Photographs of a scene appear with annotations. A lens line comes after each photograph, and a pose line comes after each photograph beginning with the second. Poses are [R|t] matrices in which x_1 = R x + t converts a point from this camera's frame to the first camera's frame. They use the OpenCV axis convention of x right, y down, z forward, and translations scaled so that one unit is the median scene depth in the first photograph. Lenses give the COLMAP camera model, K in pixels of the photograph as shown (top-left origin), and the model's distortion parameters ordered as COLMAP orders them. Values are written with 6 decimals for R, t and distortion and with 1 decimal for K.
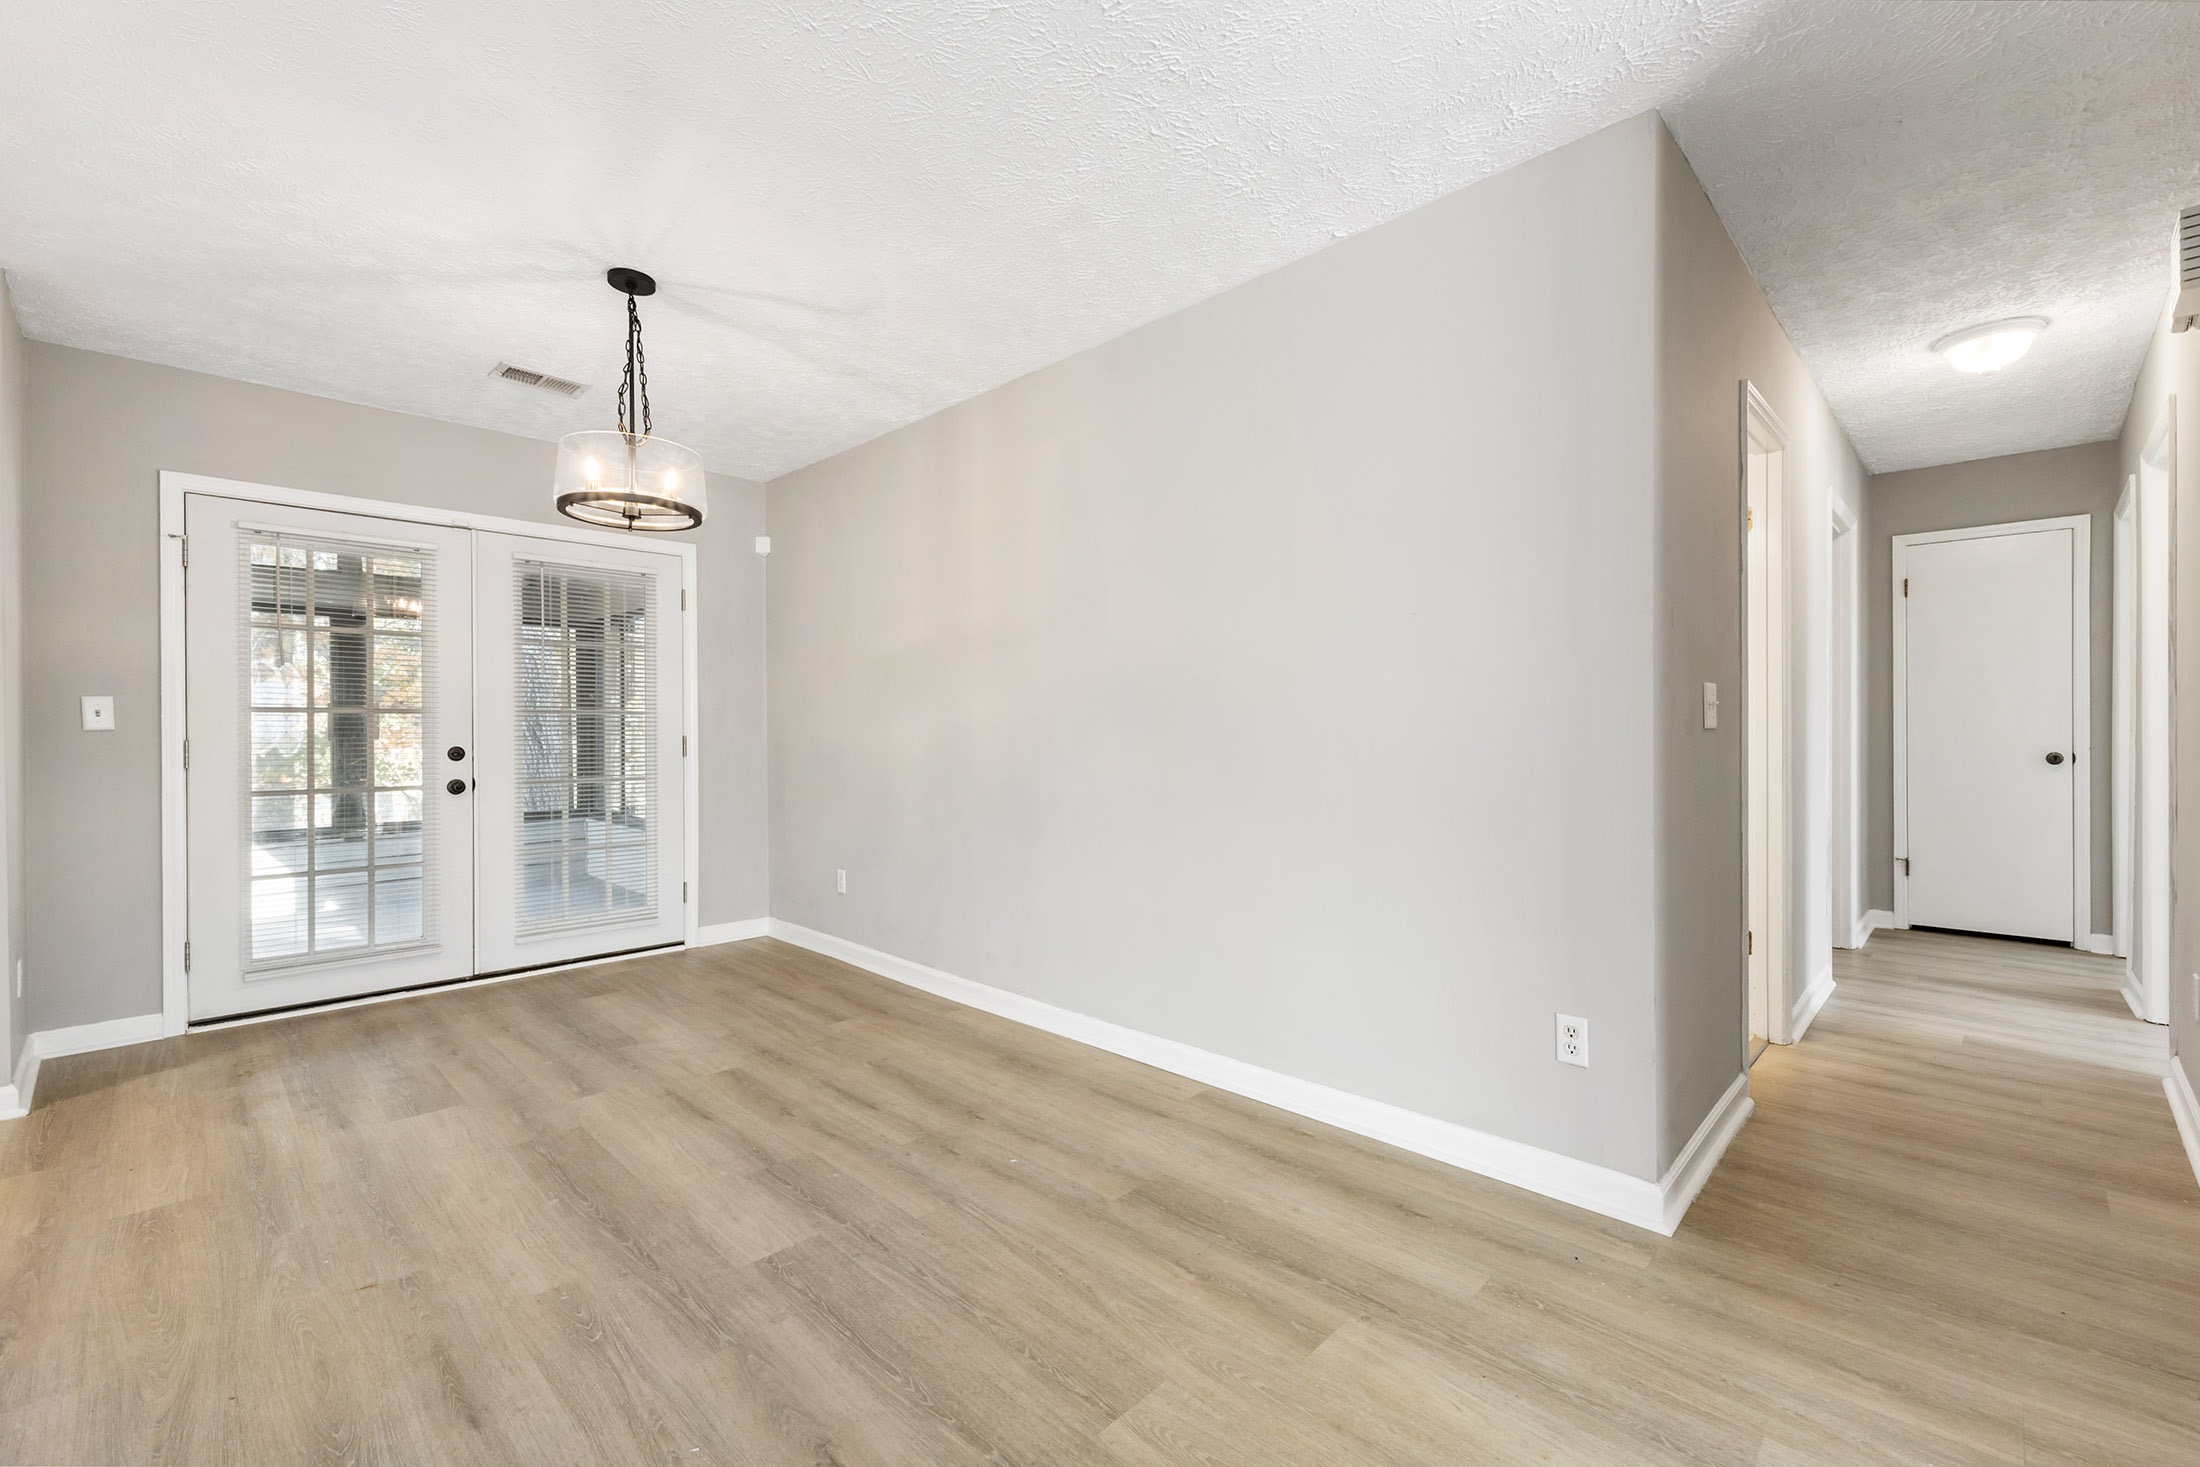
lens RADIAL K [[932.3, 0, 1043.8], [0, 932.3, 723.0], [0, 0, 1]] dist [0.004308, 0.000661]
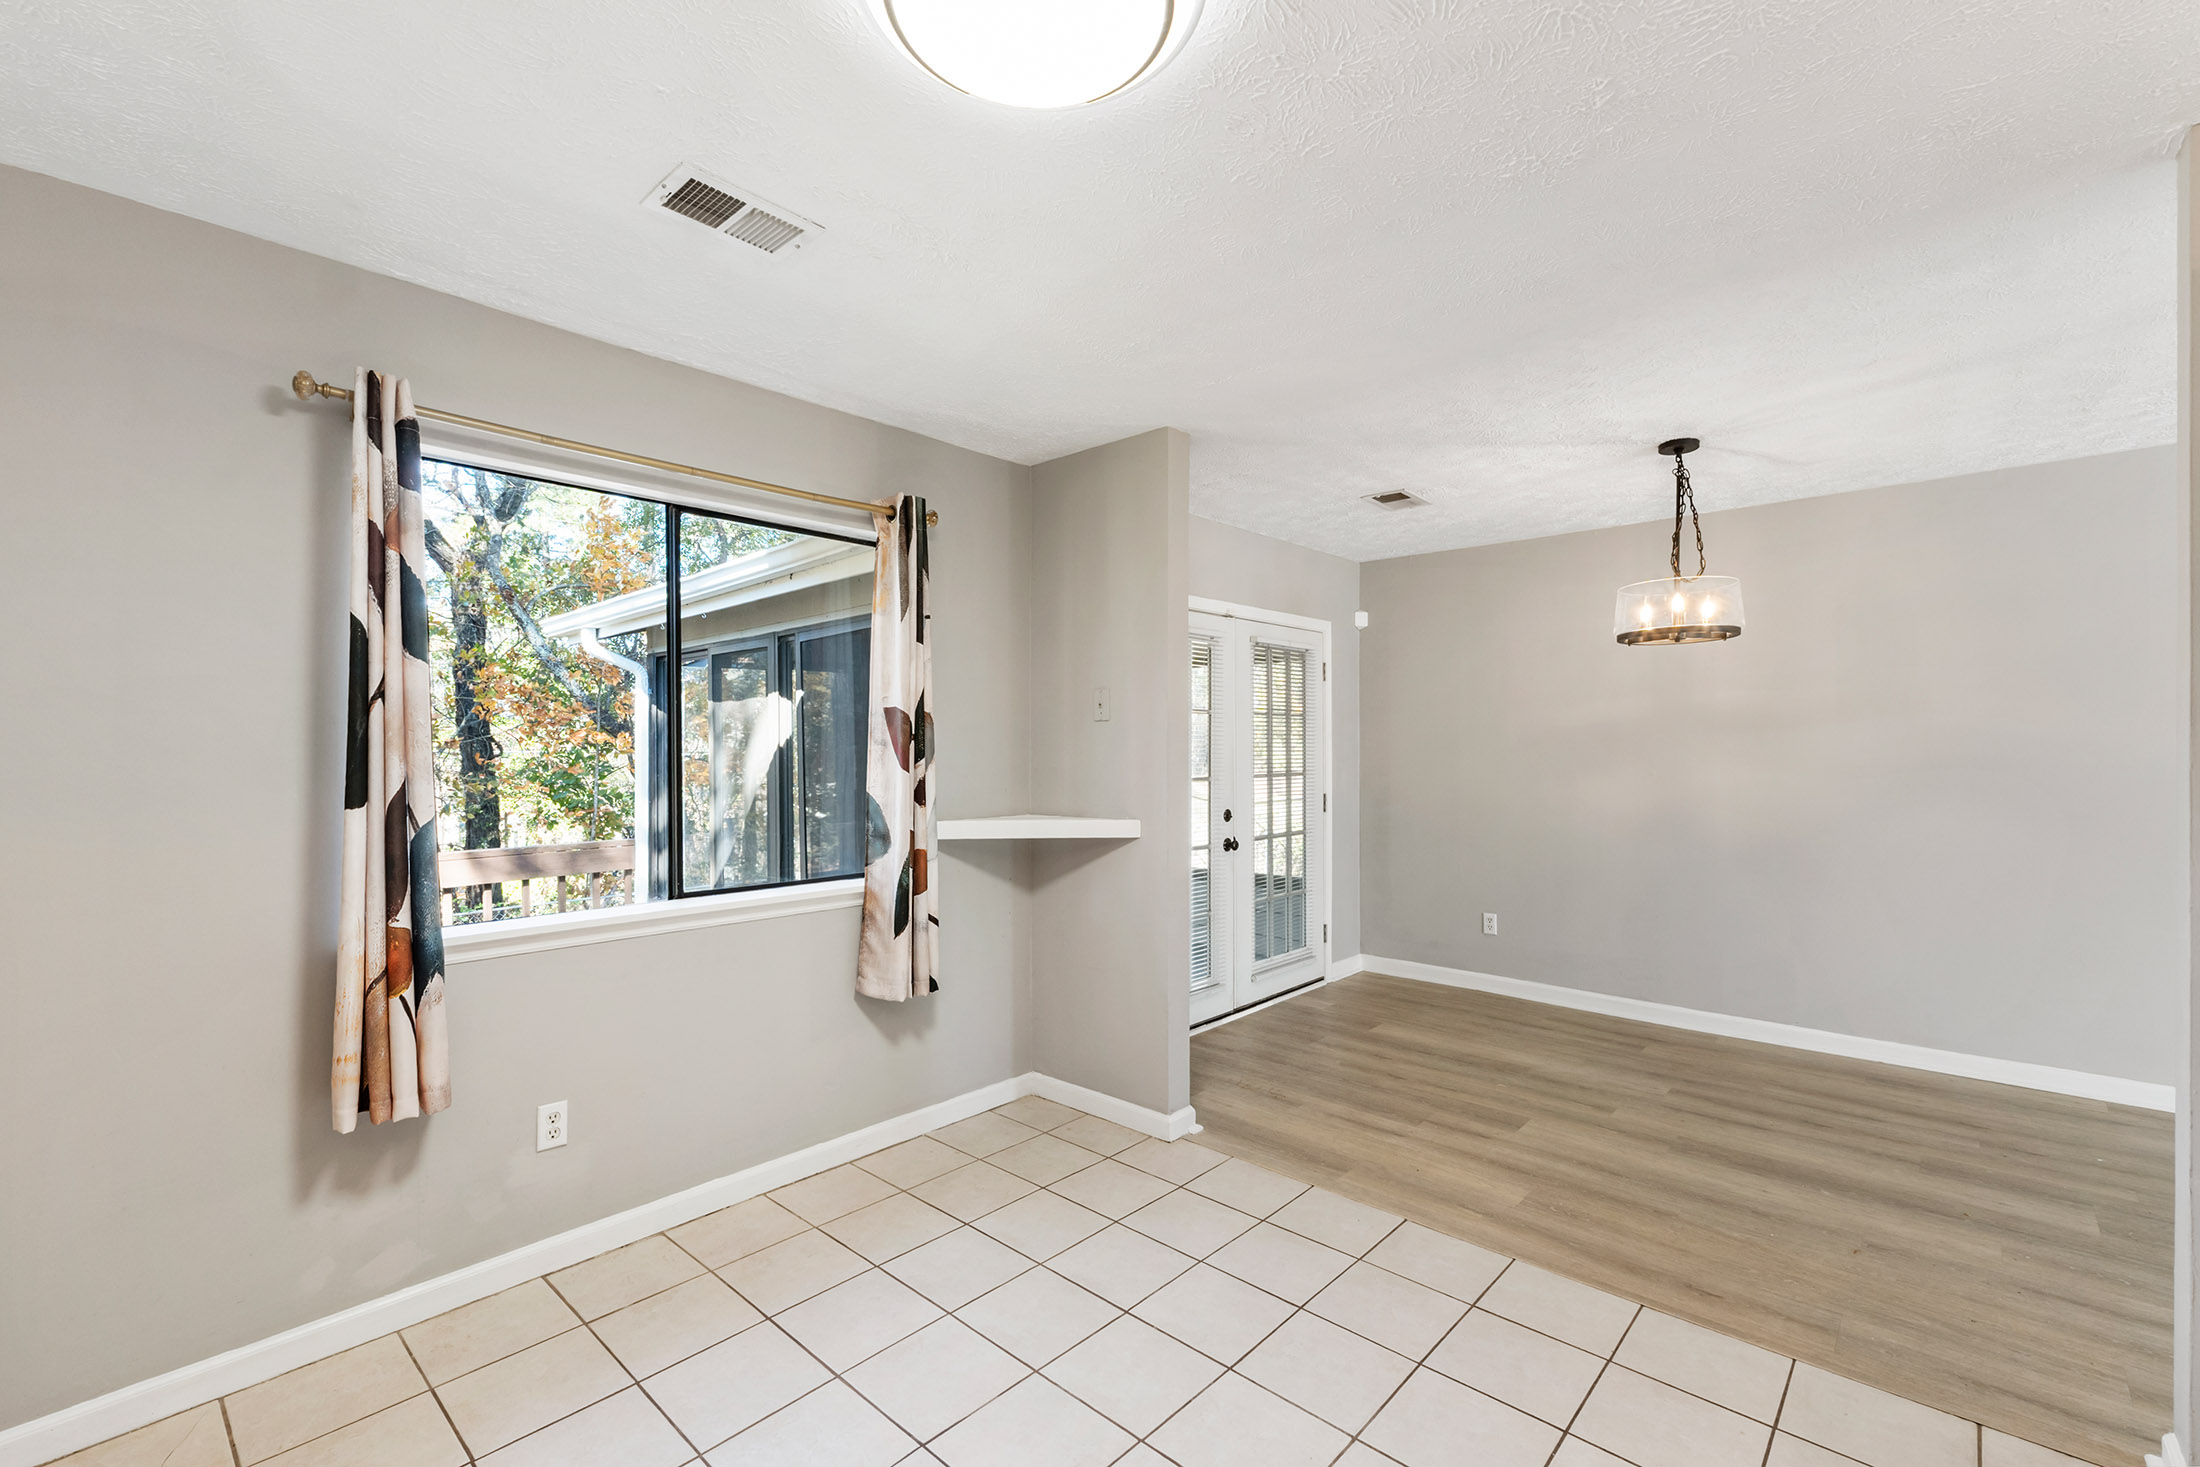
lens RADIAL K [[932.3, 0, 1137.3], [0, 932.3, 752.2], [0, 0, 1]] dist [0.004308, 0.000661]
pose [[0.999739, 0.000562, 0.022834, -1.013547], [-0.000756, 0.999964, 0.008496, -0.071110], [-0.022828, -0.008511, 0.999703, -0.178277]]
